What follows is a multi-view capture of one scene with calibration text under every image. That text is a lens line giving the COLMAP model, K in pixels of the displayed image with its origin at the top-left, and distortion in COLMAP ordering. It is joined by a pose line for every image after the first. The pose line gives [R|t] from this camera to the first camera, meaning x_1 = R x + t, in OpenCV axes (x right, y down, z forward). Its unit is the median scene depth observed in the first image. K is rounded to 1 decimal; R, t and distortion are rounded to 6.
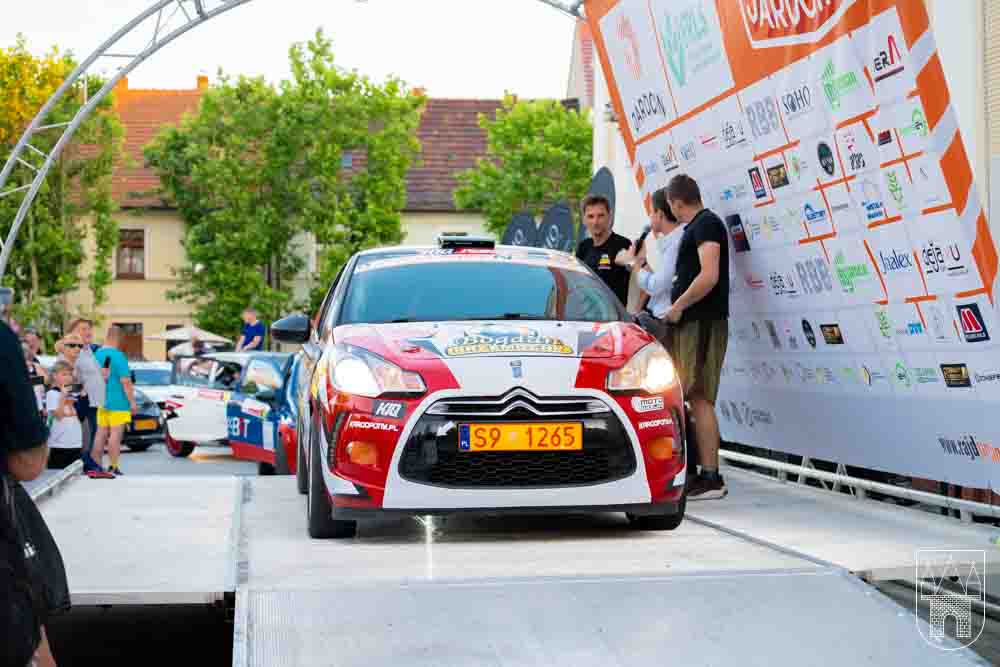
lens RADIAL K [[1726.8, 0, 501.9], [0, 1726.8, 356.1], [0, 0, 1]] dist [-0.010563, 0.029753]
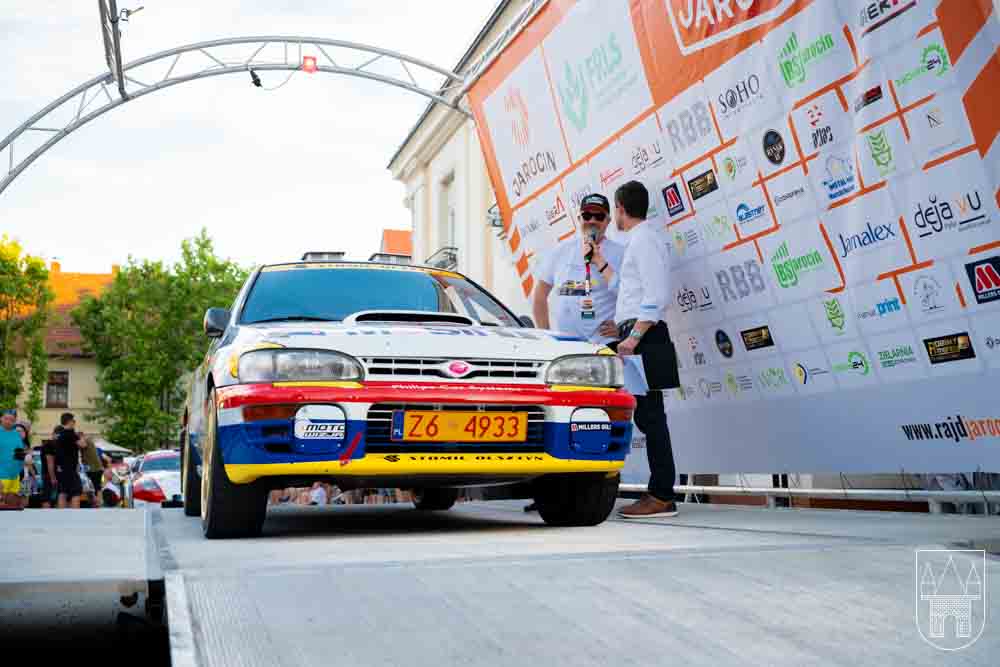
lens RADIAL K [[1140.8, 0, 500.0], [0, 1140.8, 333.5], [0, 0, 1]] dist [-0.009388, 0.003610]
pose [[0.987739, 0.012426, 0.155621, -0.010909], [0.006750, 0.992496, -0.122093, 0.011204], [-0.155970, 0.121646, 0.980243, 0.061527]]
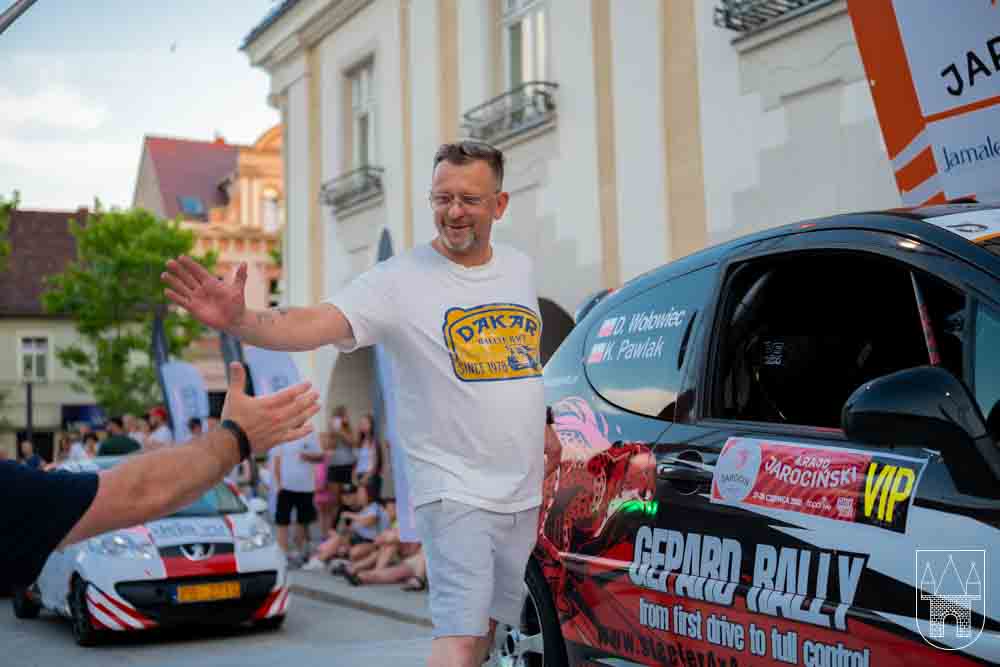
lens RADIAL K [[1455.1, 0, 500.0], [0, 1455.1, 333.5], [0, 0, 1]] dist [-0.006056, -0.062500]
pose [[0.944818, 0.007776, 0.327502, -0.056804], [0.019360, 0.996646, -0.079516, -0.000500], [-0.327022, 0.081469, 0.941499, 0.122176]]
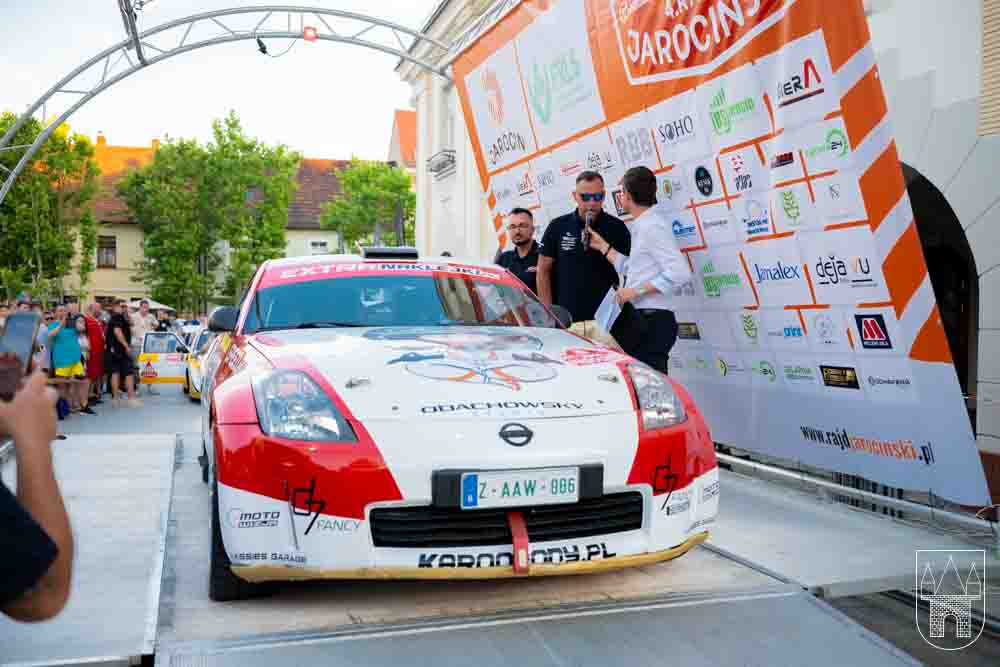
lens RADIAL K [[1004.0, 0, 500.0], [0, 1004.0, 333.5], [0, 0, 1]] dist [0.010424, -0.013821]
pose [[0.987720, 0.004549, 0.156168, -0.007536], [-0.007209, 0.999838, 0.016469, -0.003702], [-0.156068, -0.017392, 0.987593, 0.057243]]
